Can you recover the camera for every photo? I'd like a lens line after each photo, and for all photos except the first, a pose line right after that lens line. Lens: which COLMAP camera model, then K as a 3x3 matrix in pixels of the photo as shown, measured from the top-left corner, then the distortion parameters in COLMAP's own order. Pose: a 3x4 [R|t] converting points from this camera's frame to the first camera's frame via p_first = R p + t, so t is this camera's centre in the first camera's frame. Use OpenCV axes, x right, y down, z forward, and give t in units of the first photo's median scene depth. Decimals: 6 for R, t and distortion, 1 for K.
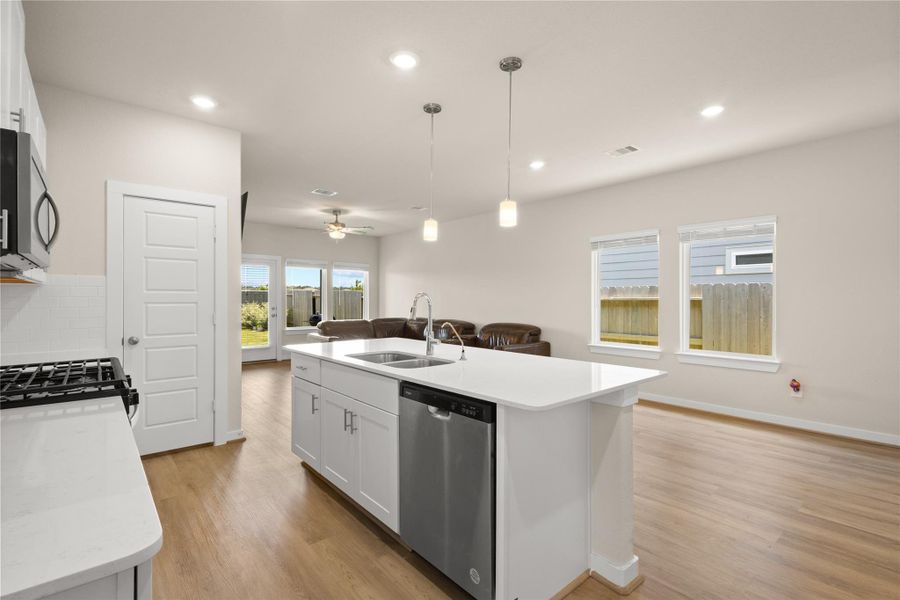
lens RADIAL K [[415.9, 0, 450.0], [0, 415.9, 300.0], [0, 0, 1]] dist [0.013031, -0.000189]
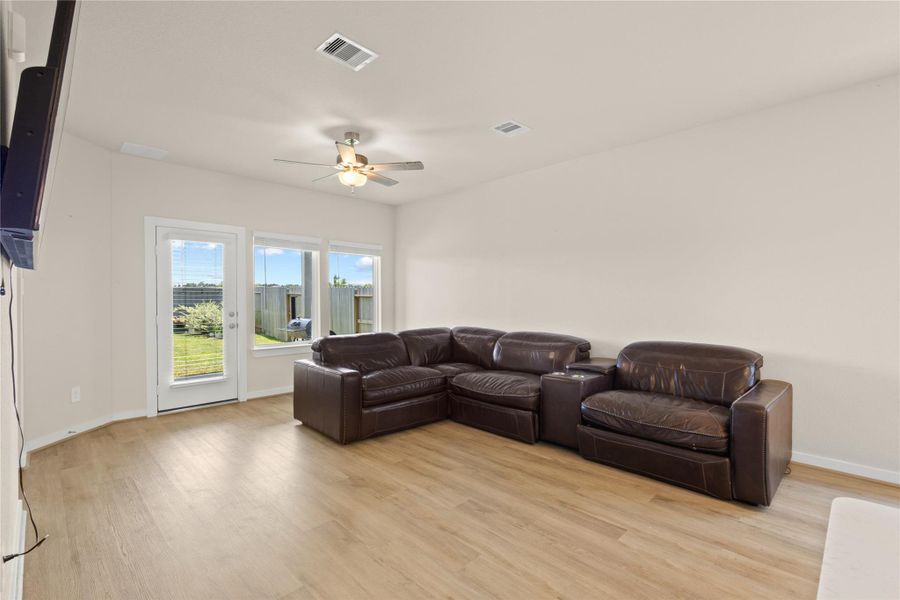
lens RADIAL K [[415.9, 0, 450.0], [0, 415.9, 300.0], [0, 0, 1]] dist [0.013031, -0.000189]
pose [[0.997645, -0.002980, 0.068522, -0.143488], [0.002606, 0.999981, 0.005543, -0.002898], [-0.068537, -0.005351, 0.997634, 0.359153]]
